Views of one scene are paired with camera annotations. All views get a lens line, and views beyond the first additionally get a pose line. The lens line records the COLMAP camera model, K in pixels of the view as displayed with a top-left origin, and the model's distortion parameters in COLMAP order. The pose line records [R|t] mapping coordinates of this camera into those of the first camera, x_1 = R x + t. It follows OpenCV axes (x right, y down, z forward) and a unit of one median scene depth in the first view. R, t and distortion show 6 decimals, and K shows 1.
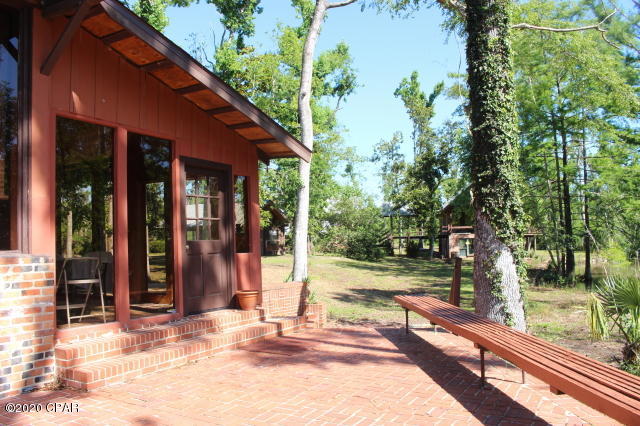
lens RADIAL K [[516.5, 0, 320.0], [0, 516.5, 213.0], [0, 0, 1]] dist [-0.135543, 0.093966]
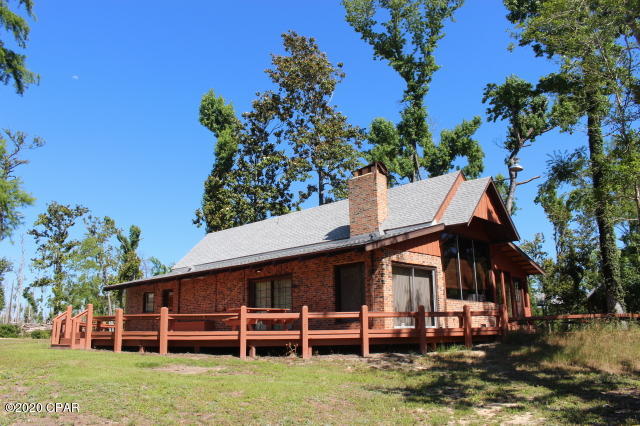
lens RADIAL K [[516.5, 0, 320.0], [0, 516.5, 213.0], [0, 0, 1]] dist [-0.135543, 0.093966]
pose [[0.970588, -0.048828, -0.235741, -0.080989], [0.004065, 0.982400, -0.186743, 0.011056], [0.240711, 0.180292, 0.953705, -0.297500]]
